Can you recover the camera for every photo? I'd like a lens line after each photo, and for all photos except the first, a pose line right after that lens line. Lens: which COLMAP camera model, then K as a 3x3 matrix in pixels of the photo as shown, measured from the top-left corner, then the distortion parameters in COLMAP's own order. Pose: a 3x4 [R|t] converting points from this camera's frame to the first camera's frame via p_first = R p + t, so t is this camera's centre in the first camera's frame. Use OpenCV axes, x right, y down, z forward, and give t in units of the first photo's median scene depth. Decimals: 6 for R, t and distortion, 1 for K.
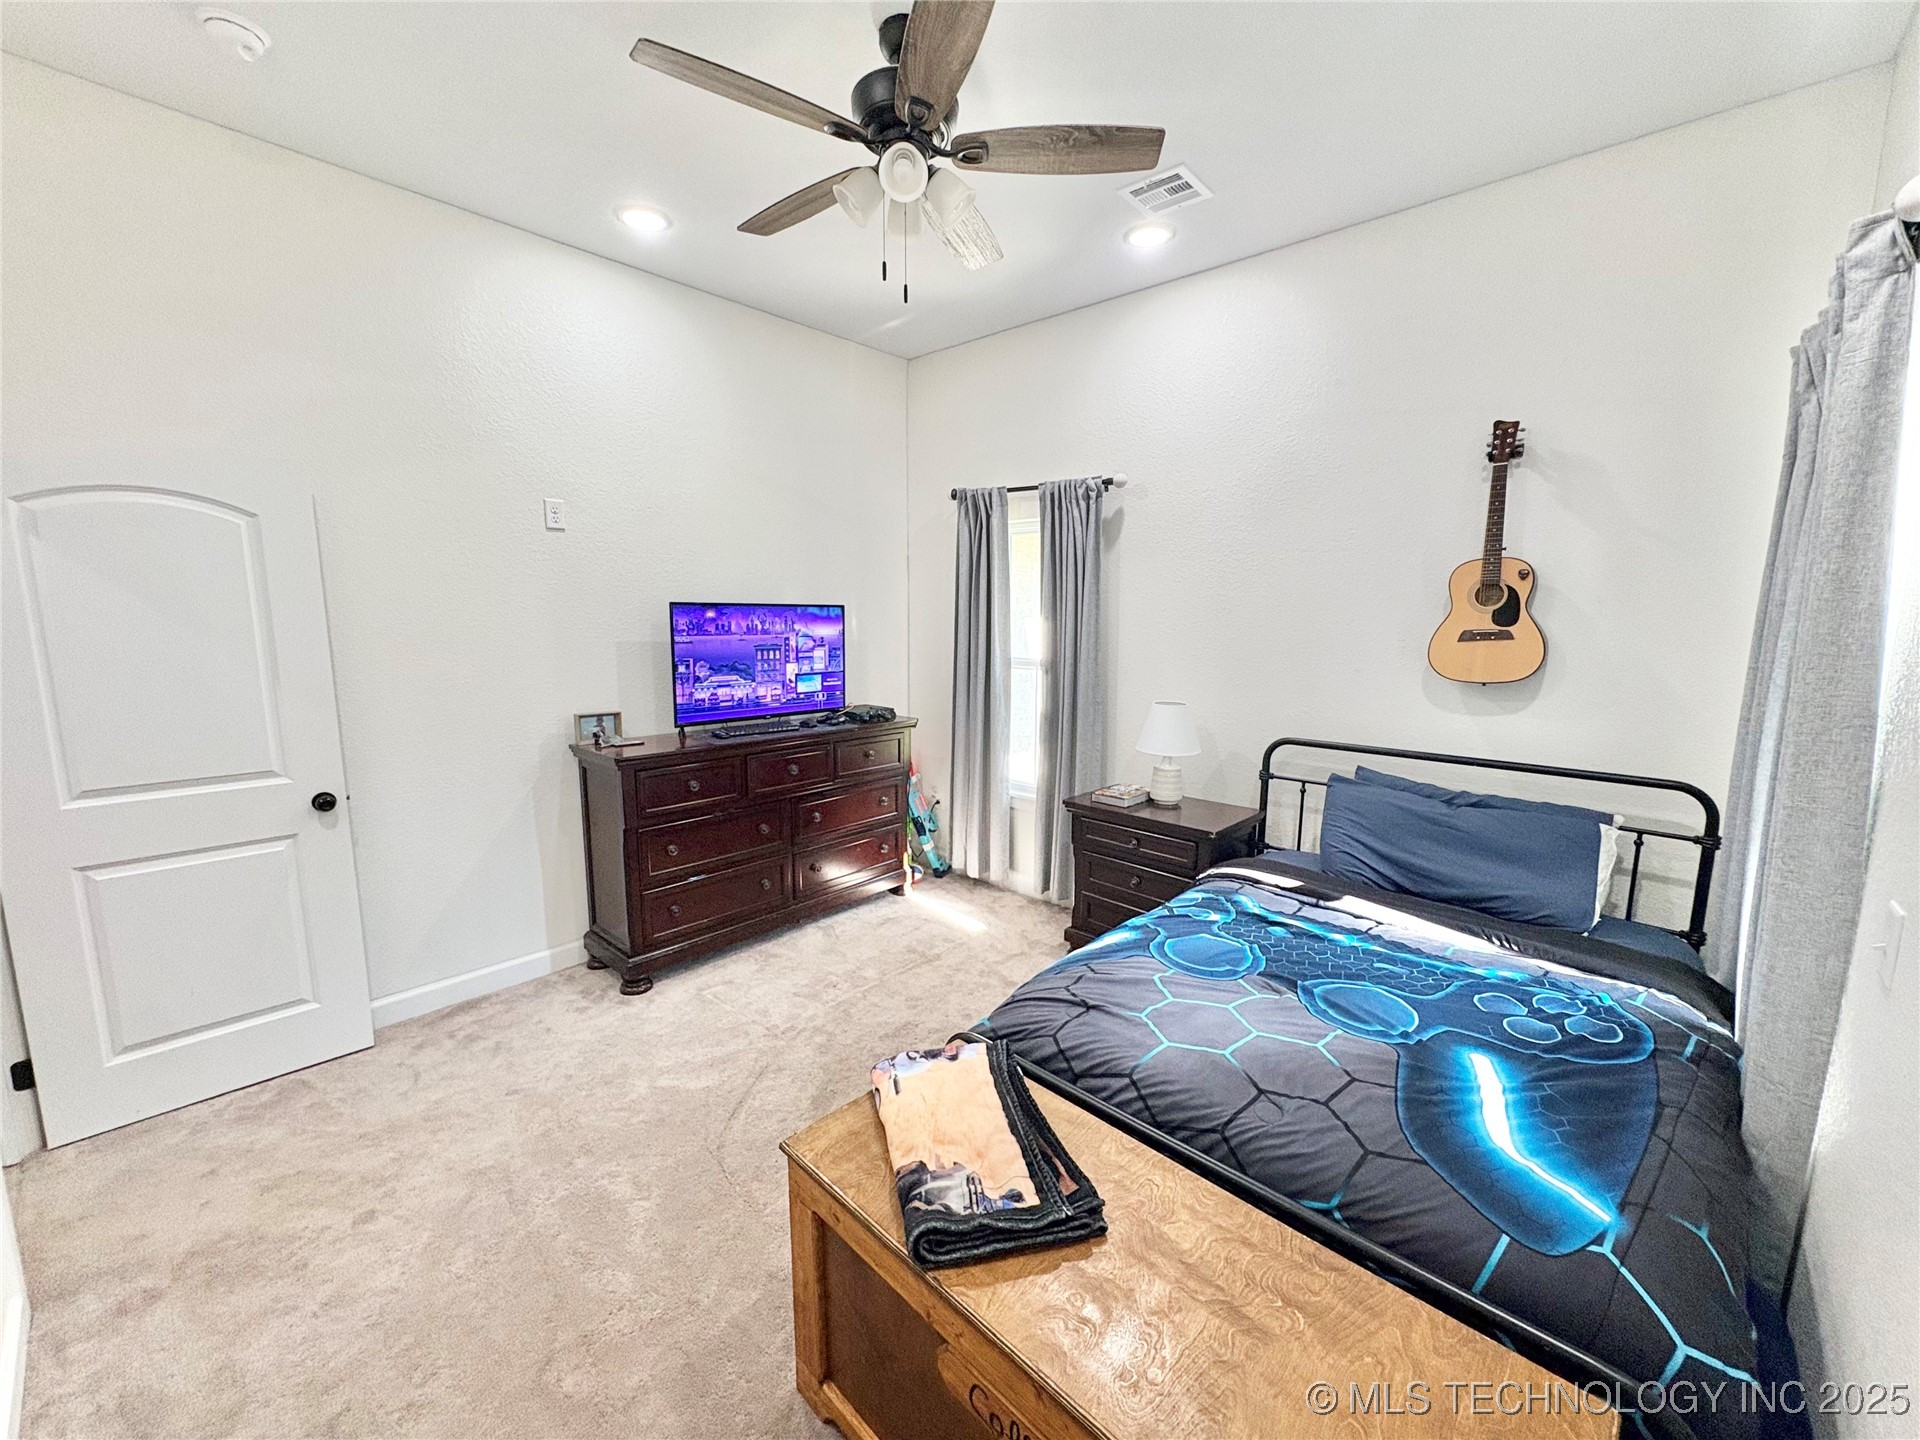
lens RADIAL K [[762.2, 0, 951.1], [0, 762.2, 720.2], [0, 0, 1]] dist [-0.003737, -0.000713]
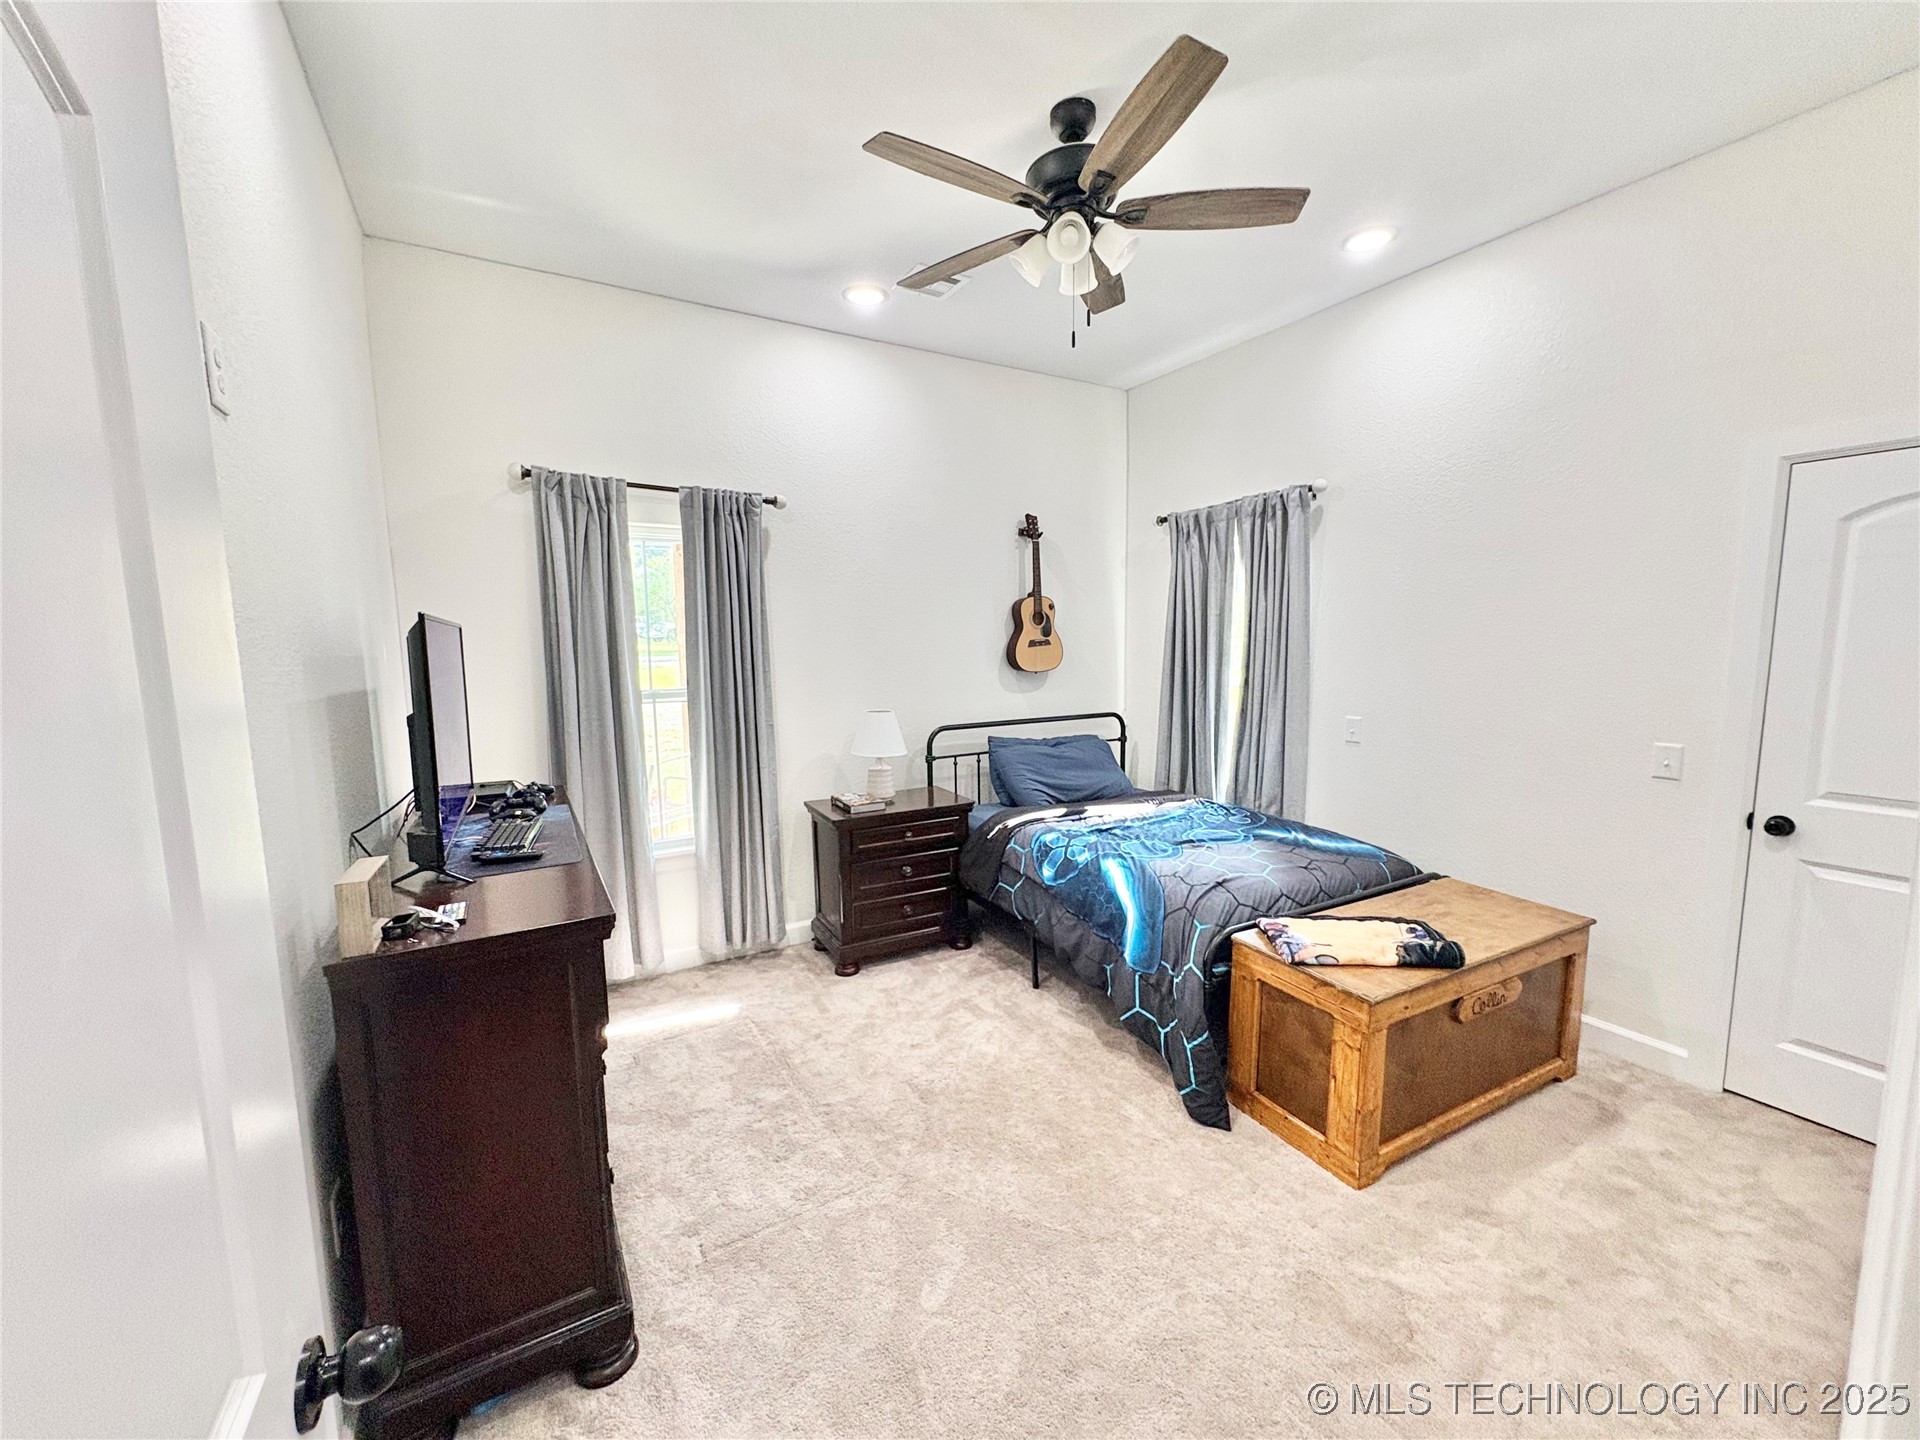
lens RADIAL K [[762.2, 0, 963.0], [0, 762.2, 721.9], [0, 0, 1]] dist [-0.003737, -0.000713]
pose [[0.283985, -0.115666, 0.951826, -0.957991], [0.149333, 0.985919, 0.075254, -0.093171], [-0.947128, 0.120768, 0.297259, 0.695301]]
